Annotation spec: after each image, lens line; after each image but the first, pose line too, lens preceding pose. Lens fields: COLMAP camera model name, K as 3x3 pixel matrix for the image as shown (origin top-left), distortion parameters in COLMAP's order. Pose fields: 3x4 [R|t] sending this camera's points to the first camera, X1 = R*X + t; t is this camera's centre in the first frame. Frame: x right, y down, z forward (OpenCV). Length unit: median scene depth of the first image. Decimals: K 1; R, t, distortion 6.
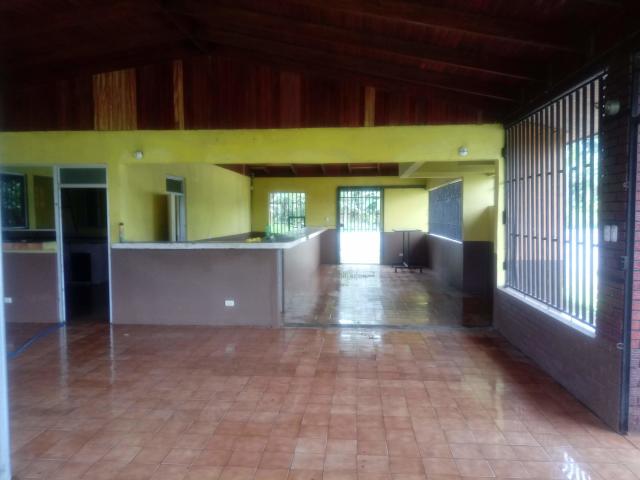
lens RADIAL K [[517.7, 0, 305.7], [0, 517.7, 228.7], [0, 0, 1]] dist [0.007177, 0.000340]
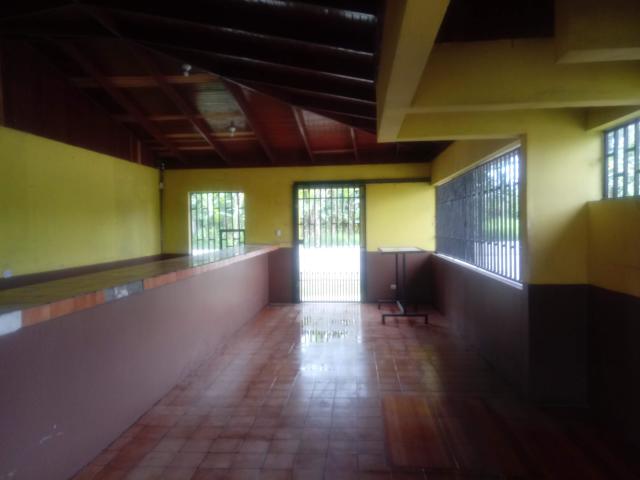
lens RADIAL K [[476.1, 0, 320.0], [0, 476.1, 240.0], [0, 0, 1]] dist [0.021026, -0.000112]
pose [[0.999748, -0.013407, 0.018003, 0.083768], [0.013339, 0.999903, 0.003929, -0.011212], [-0.018054, -0.003687, 0.999830, 0.412460]]
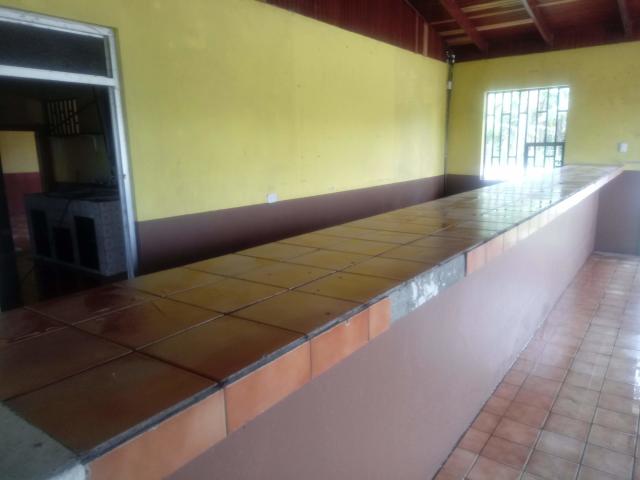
lens RADIAL K [[476.1, 0, 320.0], [0, 476.1, 240.0], [0, 0, 1]] dist [0.021026, -0.000112]
pose [[0.866189, 0.083696, -0.492657, 0.027111], [0.002411, 0.985163, 0.171606, -0.011985], [0.499710, -0.149831, 0.853136, 0.538429]]
